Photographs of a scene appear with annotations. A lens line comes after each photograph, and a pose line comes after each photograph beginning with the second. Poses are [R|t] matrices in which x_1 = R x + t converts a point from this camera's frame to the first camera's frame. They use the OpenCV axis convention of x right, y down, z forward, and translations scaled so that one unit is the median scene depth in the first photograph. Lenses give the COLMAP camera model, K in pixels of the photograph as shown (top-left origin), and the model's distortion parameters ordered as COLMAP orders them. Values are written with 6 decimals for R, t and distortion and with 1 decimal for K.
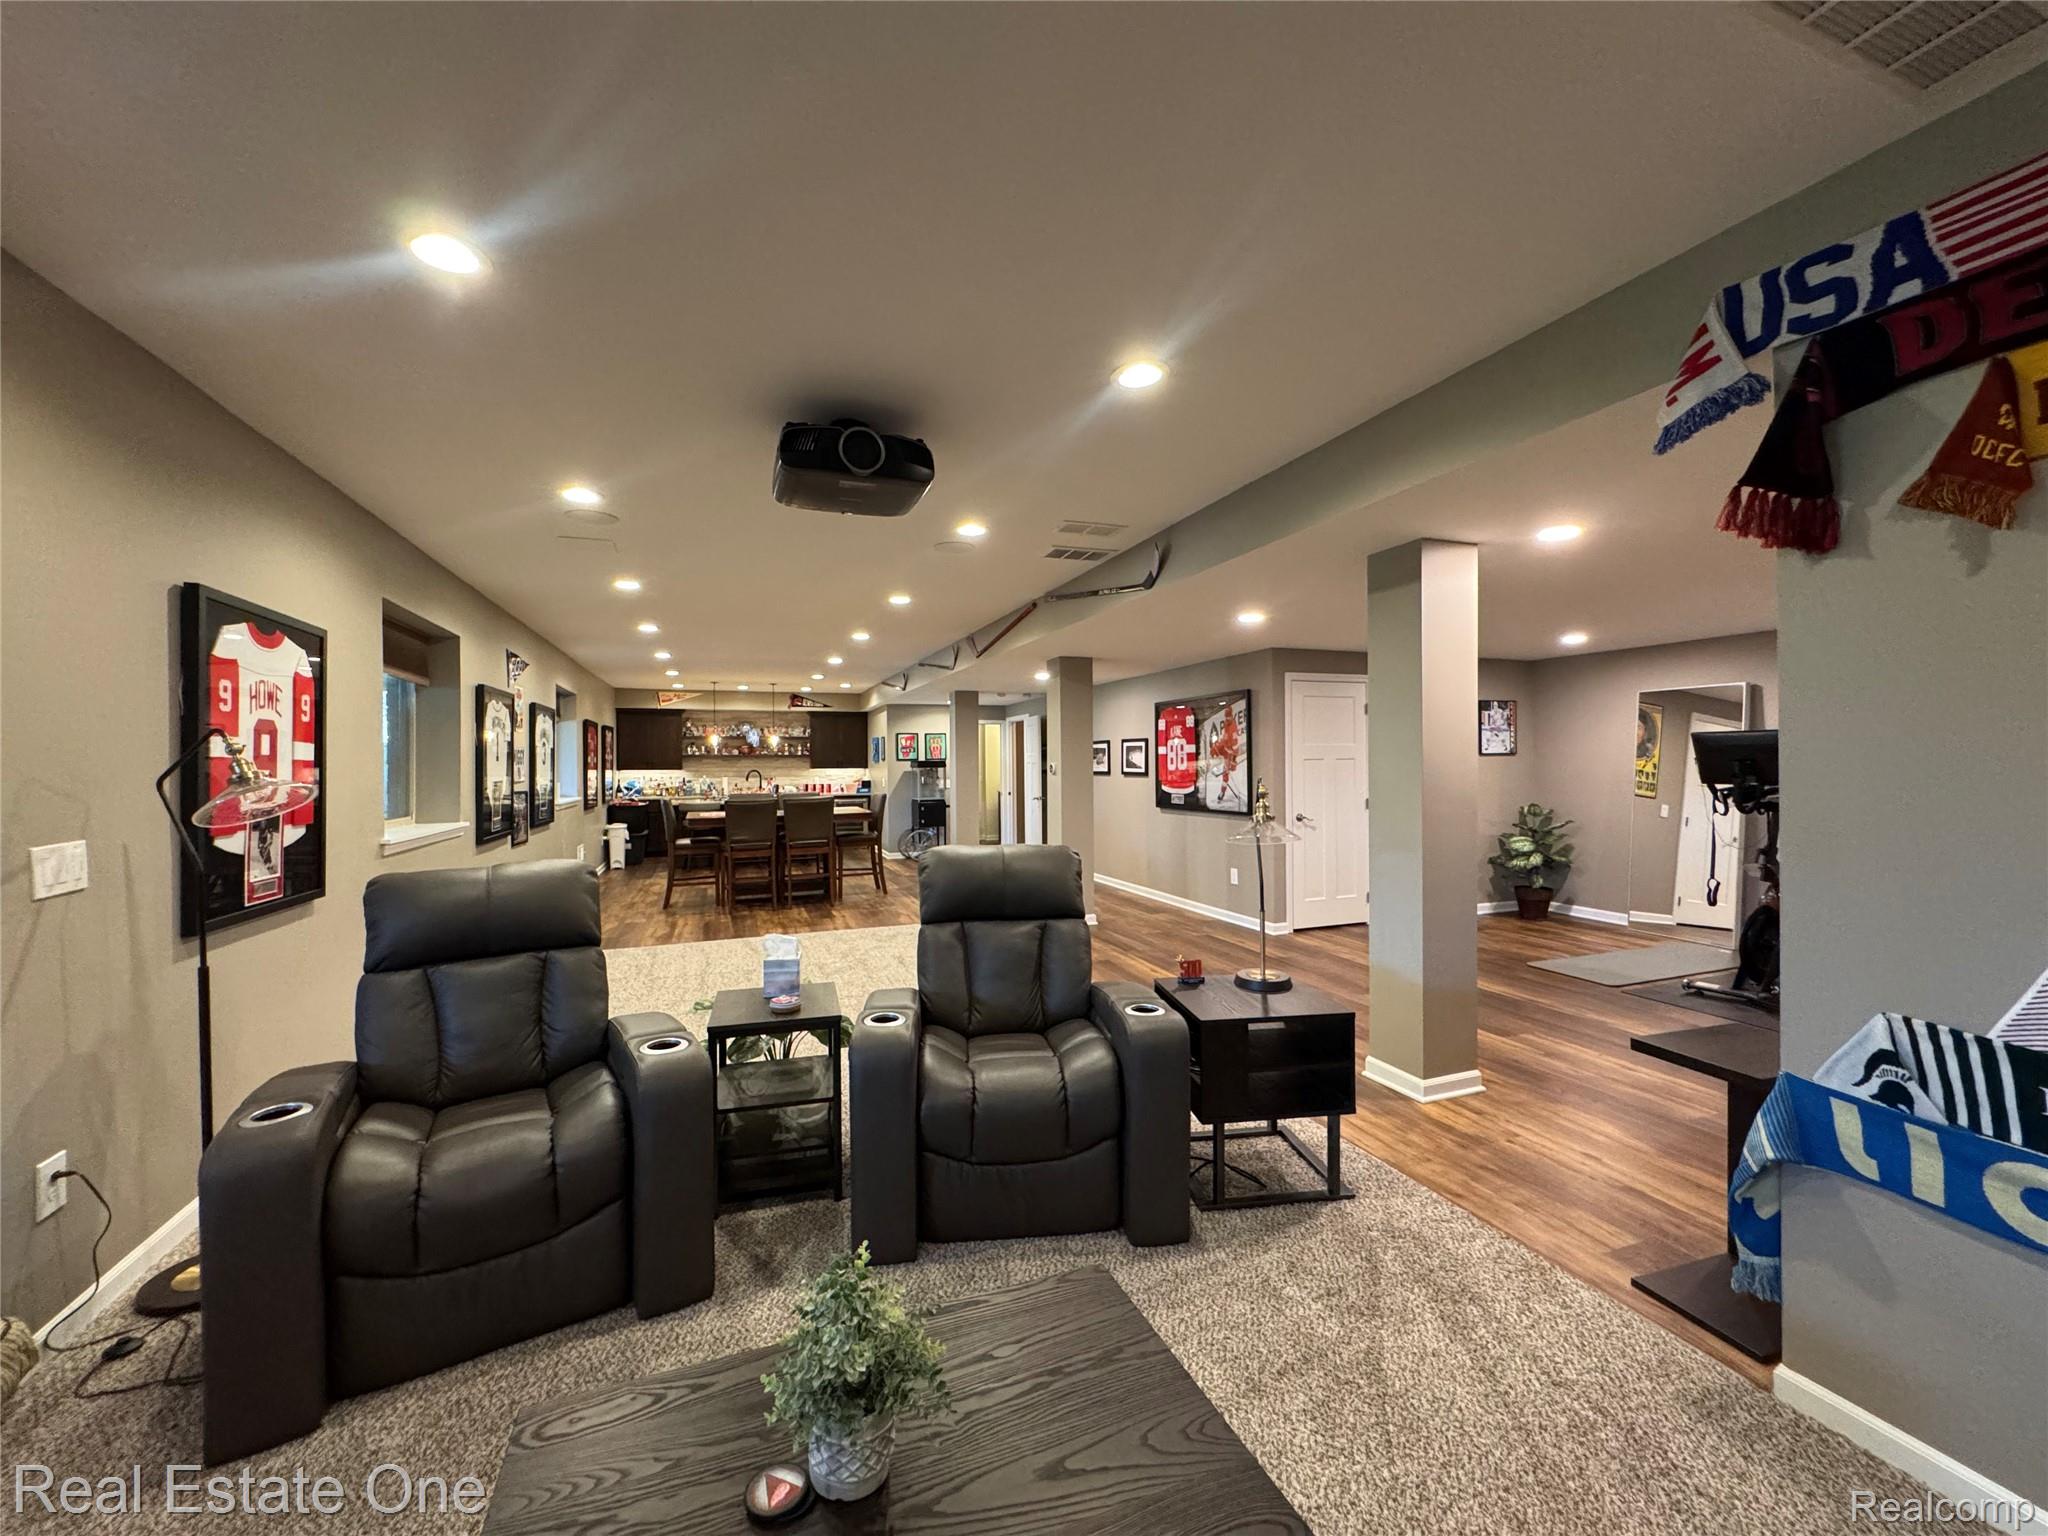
lens RADIAL K [[816.8, 0, 1021.3], [0, 816.8, 763.7], [0, 0, 1]] dist [-0.004276, 0.000053]
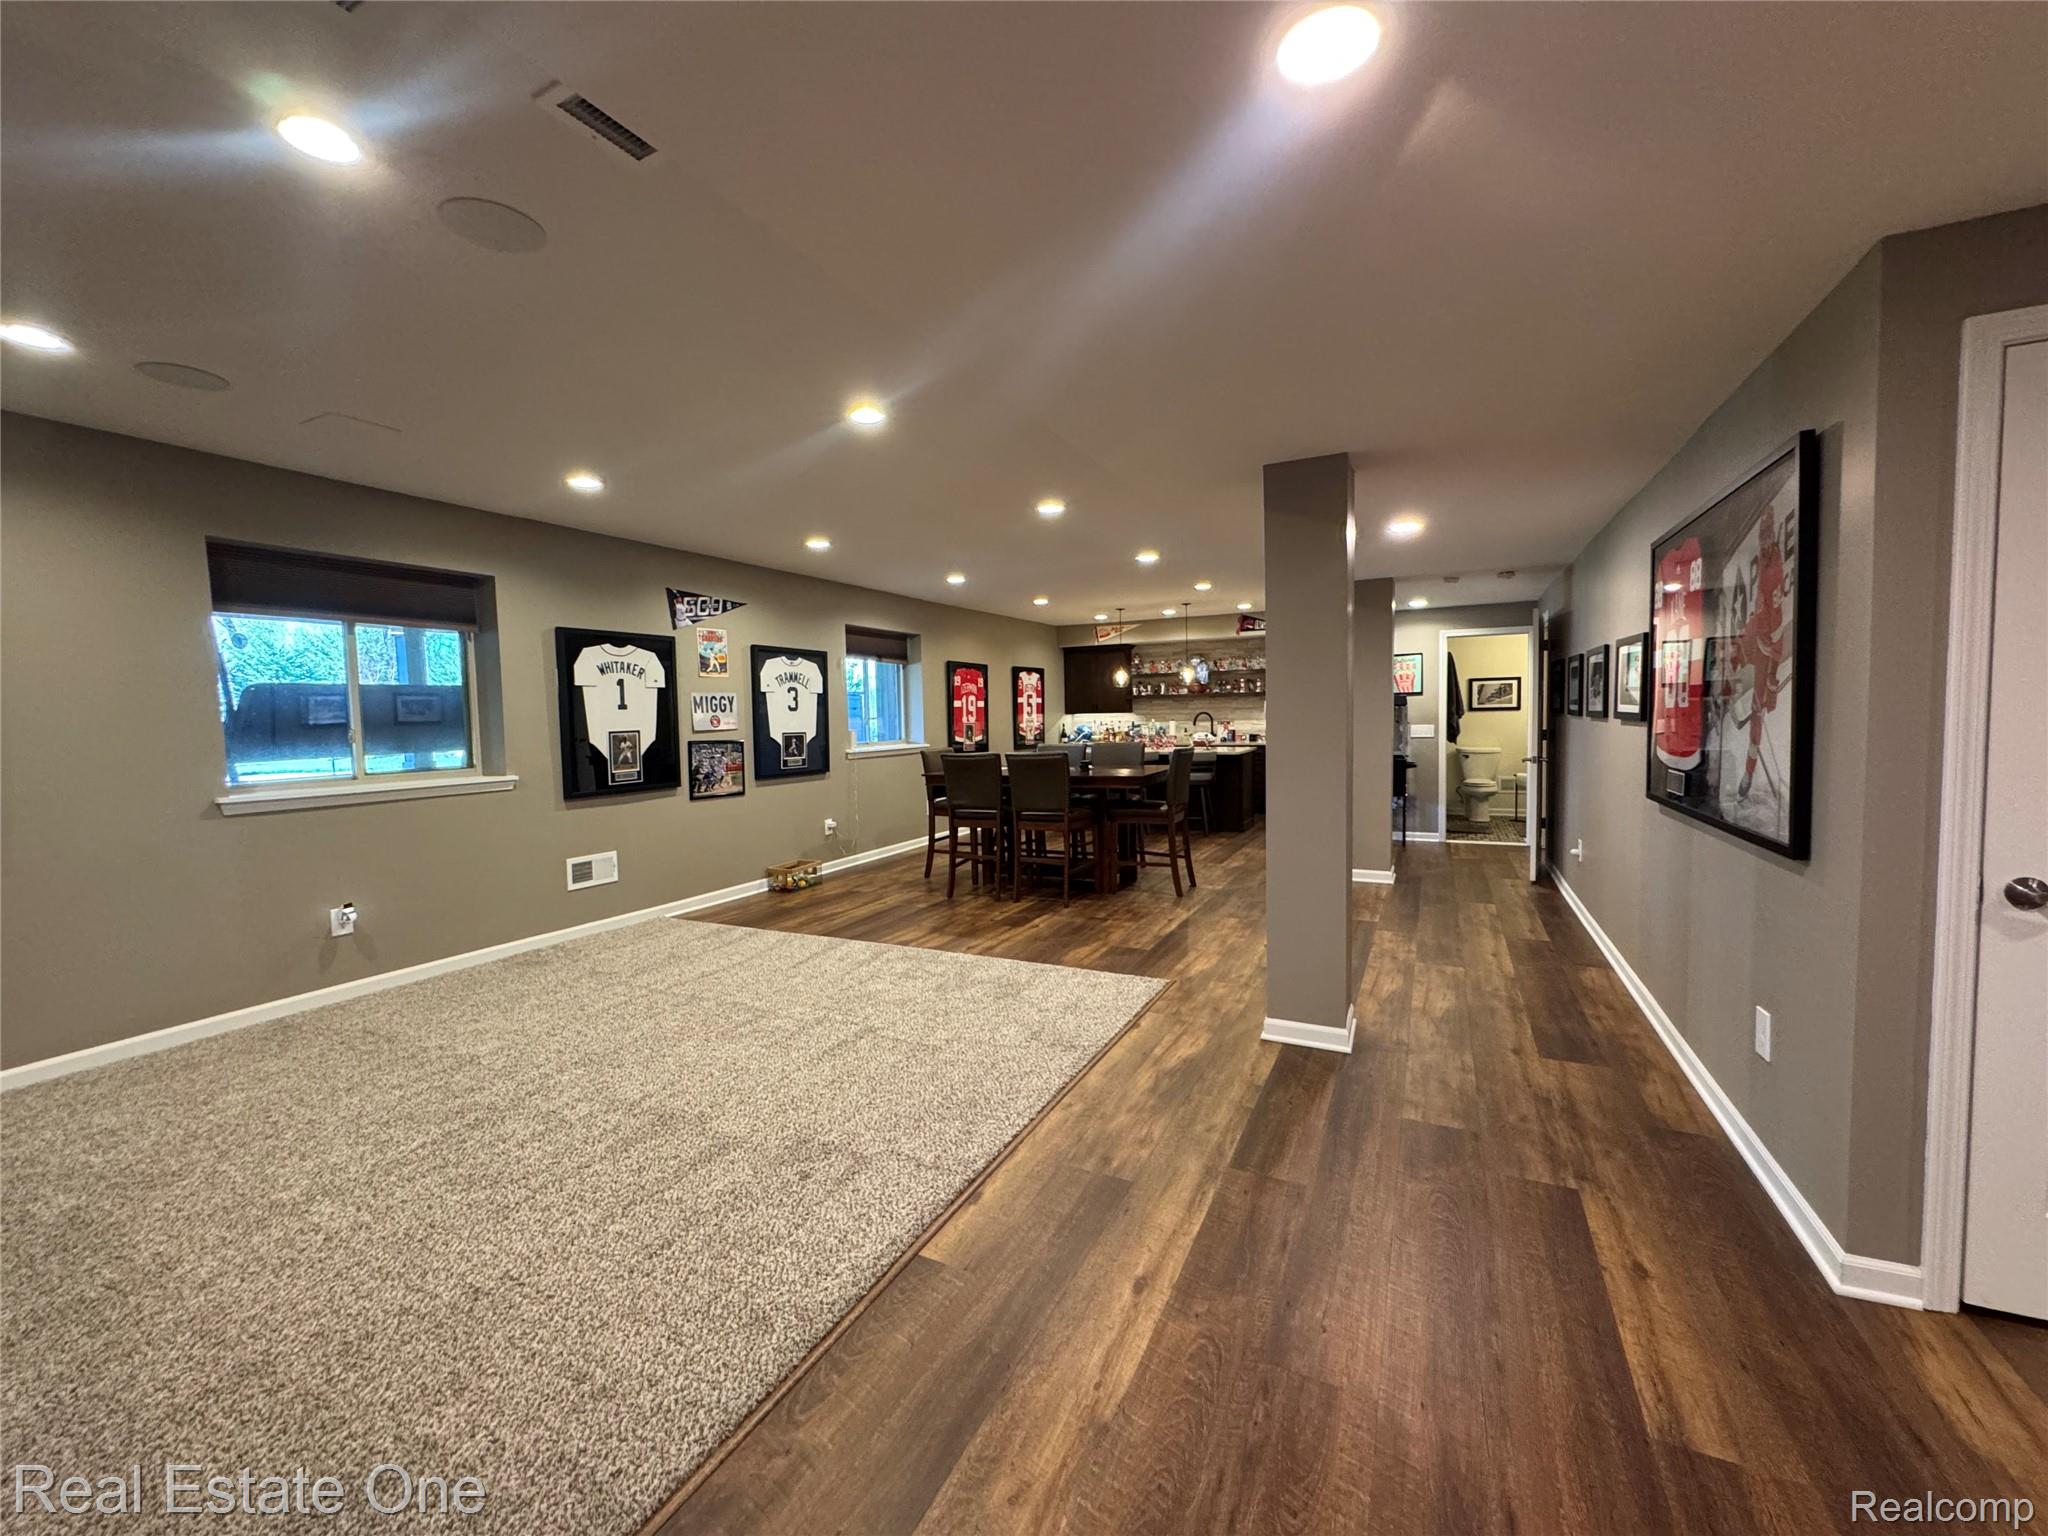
lens RADIAL K [[816.8, 0, 1026.8], [0, 816.8, 765.4], [0, 0, 1]] dist [-0.004276, 0.000053]
pose [[0.684293, 0.038310, -0.728200, 0.150973], [0.016757, 0.997529, 0.068226, 0.002118], [0.729015, -0.058889, 0.681960, 0.292401]]
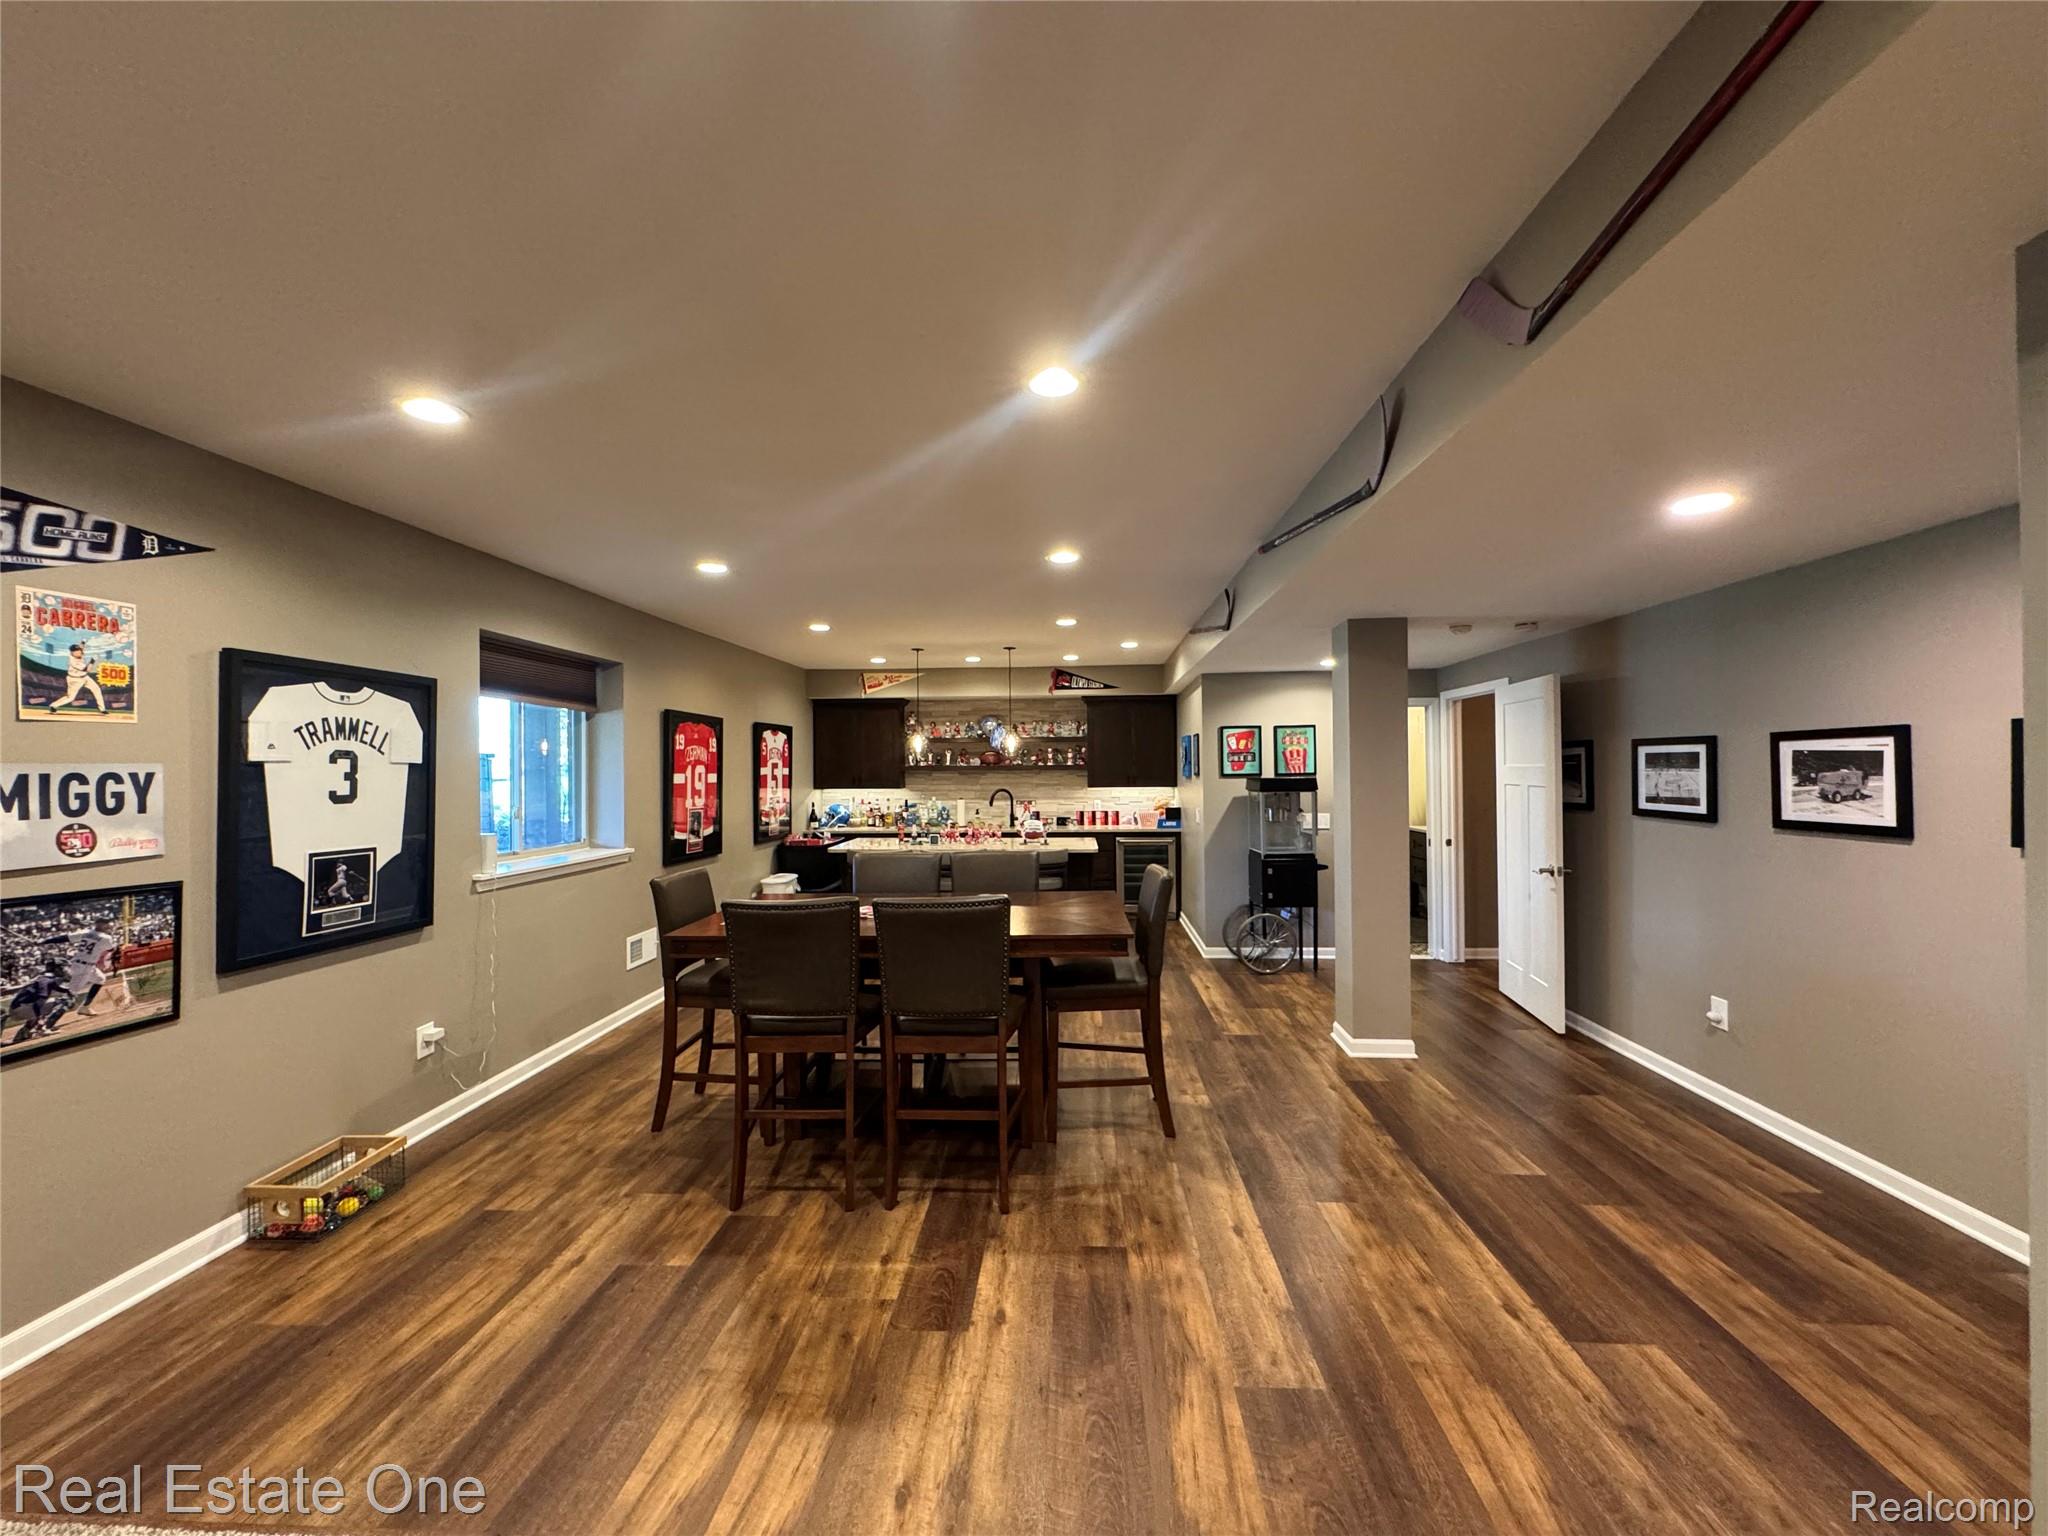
lens RADIAL K [[816.8, 0, 1026.9], [0, 816.8, 763.1], [0, 0, 1]] dist [-0.004276, 0.000053]
pose [[0.916167, -0.003094, -0.400785, -0.046669], [0.000960, 0.999984, -0.005525, -0.008976], [0.400796, 0.004677, 0.916156, 0.399459]]
